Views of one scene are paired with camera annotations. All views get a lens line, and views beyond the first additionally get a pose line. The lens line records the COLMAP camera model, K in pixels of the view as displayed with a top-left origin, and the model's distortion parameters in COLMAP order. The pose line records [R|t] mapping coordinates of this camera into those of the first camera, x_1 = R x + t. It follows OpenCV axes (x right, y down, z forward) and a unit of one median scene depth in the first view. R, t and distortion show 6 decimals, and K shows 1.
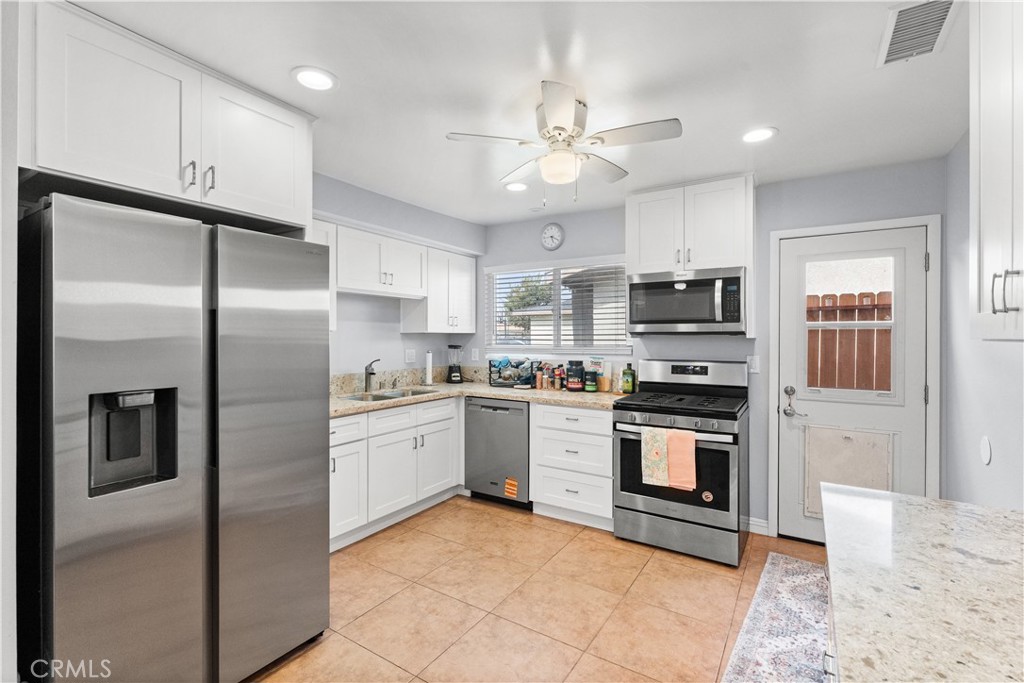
lens RADIAL K [[455.9, 0, 510.4], [0, 455.9, 337.7], [0, 0, 1]] dist [-0.001041, -0.001092]
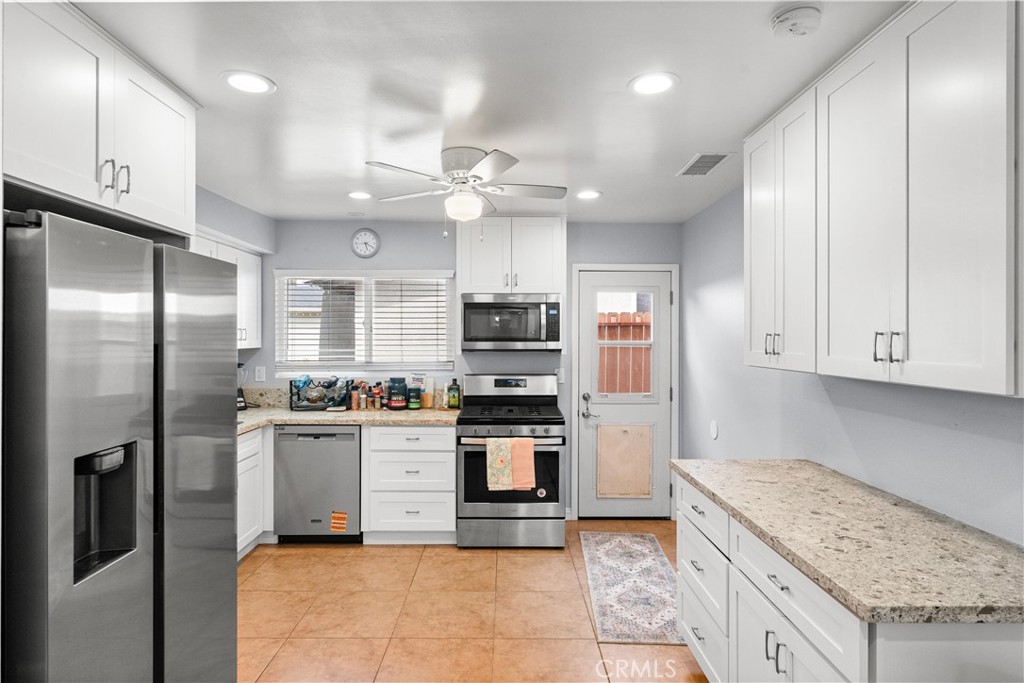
lens RADIAL K [[542.2, 0, 512.2], [0, 542.2, 340.1], [0, 0, 1]] dist [-0.002064, -0.000632]
pose [[0.838806, -0.001590, 0.544427, -0.355781], [0.000770, 0.999998, 0.001735, -0.039466], [-0.544429, -0.001036, 0.838806, -0.106683]]
